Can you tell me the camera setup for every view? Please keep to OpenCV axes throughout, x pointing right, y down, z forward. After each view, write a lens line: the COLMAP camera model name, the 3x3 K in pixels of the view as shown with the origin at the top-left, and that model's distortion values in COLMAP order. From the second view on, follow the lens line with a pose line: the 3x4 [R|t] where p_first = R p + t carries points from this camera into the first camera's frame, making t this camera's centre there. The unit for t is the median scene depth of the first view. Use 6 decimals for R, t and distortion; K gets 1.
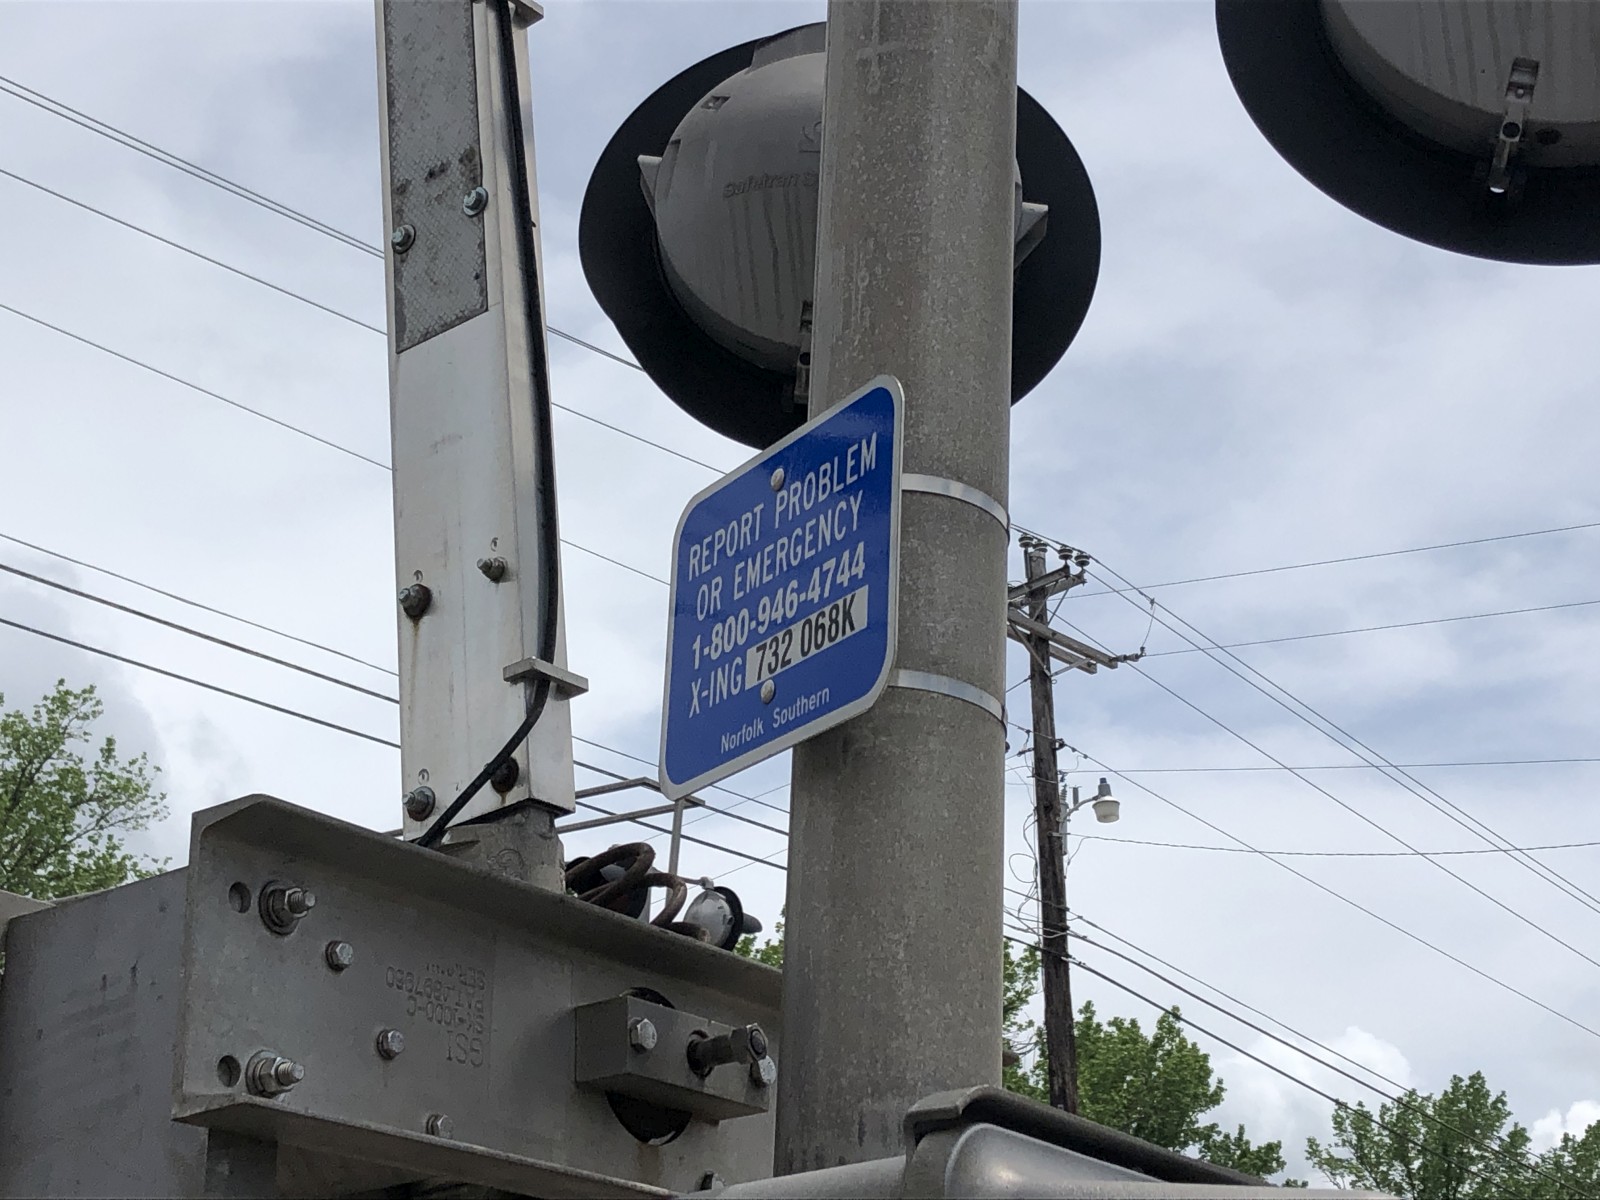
lens RADIAL K [[2564.6, 0, 800.0], [0, 2564.6, 600.0], [0, 0, 1]] dist [0.267743, -1.136065]
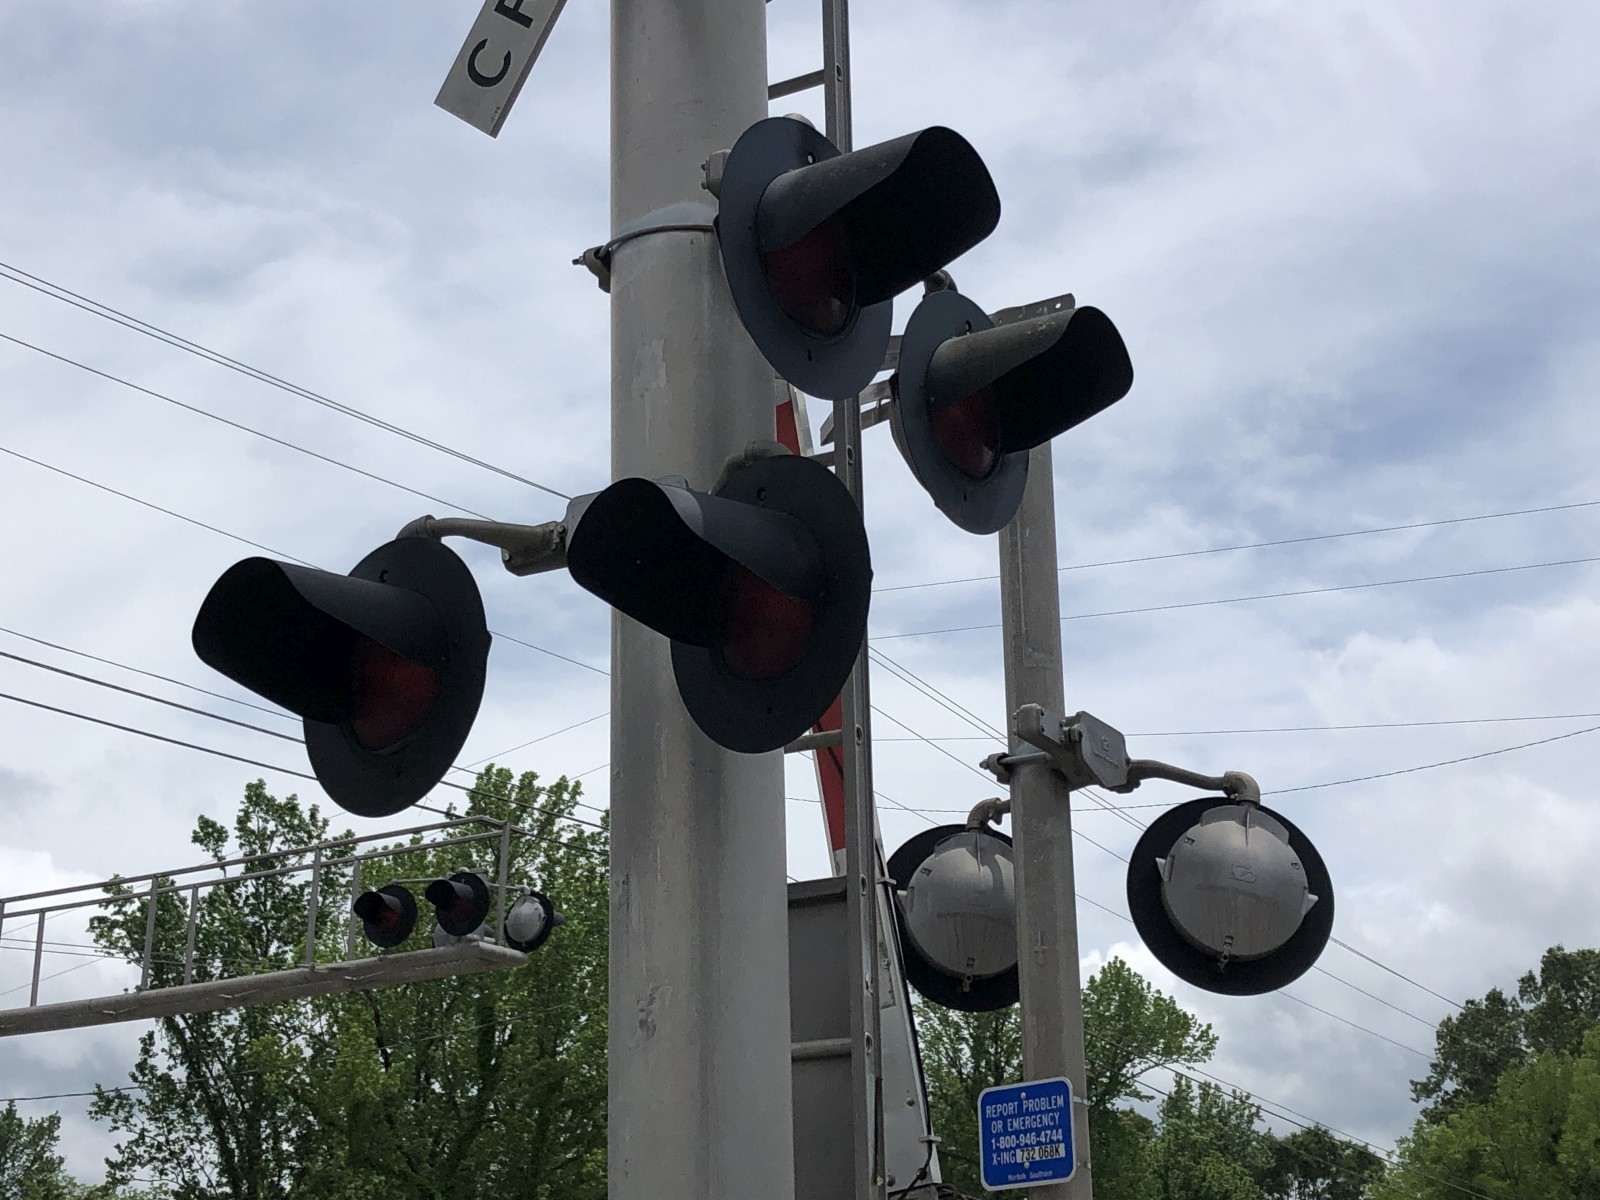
lens RADIAL K [[2361.0, 0, 800.0], [0, 2361.0, 600.0], [0, 0, 1]] dist [0.258796, -1.188633]
pose [[0.986859, -0.004852, 0.161514, -0.739637], [-0.002388, 0.999002, 0.044602, -0.773394], [-0.161569, -0.044402, 0.985862, -1.851024]]
